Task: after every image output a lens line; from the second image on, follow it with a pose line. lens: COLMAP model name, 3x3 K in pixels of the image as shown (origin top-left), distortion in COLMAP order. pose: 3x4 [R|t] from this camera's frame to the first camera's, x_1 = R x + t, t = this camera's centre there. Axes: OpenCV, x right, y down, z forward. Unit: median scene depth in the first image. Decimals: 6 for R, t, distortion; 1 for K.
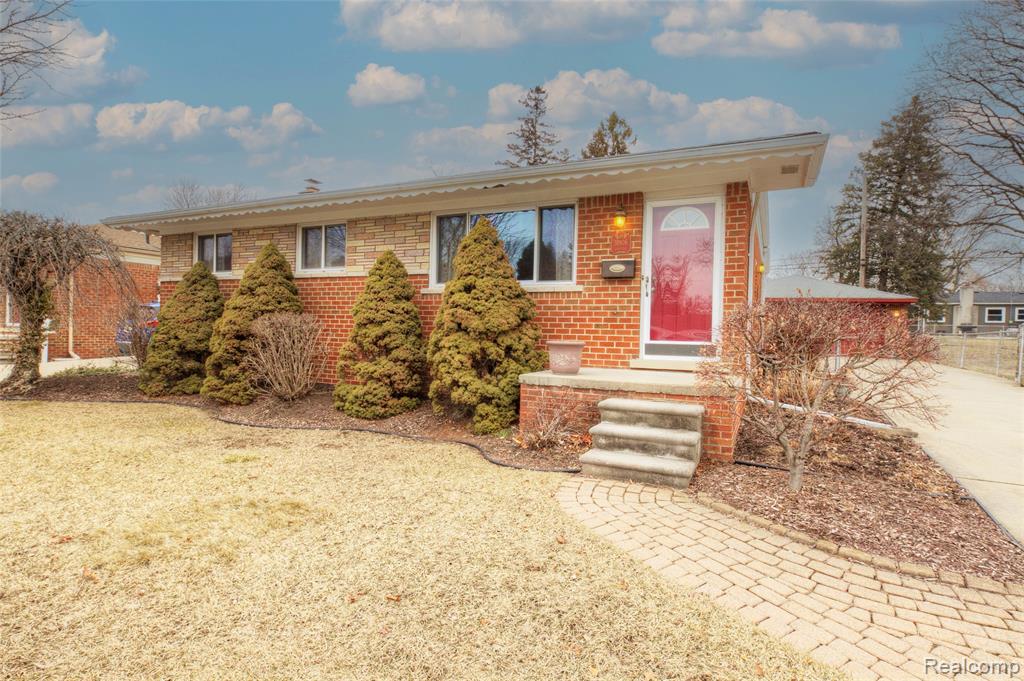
lens RADIAL K [[540.4, 0, 502.1], [0, 540.4, 335.7], [0, 0, 1]] dist [0.001523, -0.001506]
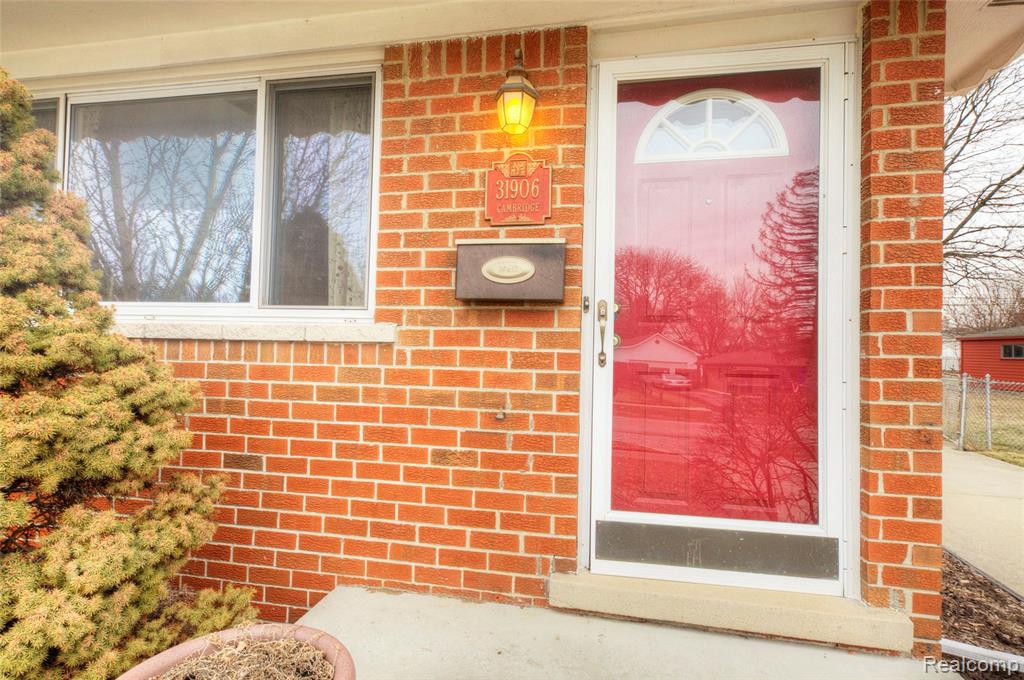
lens RADIAL K [[503.4, 0, 511.9], [0, 503.4, 345.0], [0, 0, 1]] dist [-0.003069, -0.000163]
pose [[0.960364, 0.005974, 0.278686, 0.136362], [0.000808, 0.999707, -0.024213, -0.075706], [-0.278749, 0.023478, 0.960077, 0.722145]]
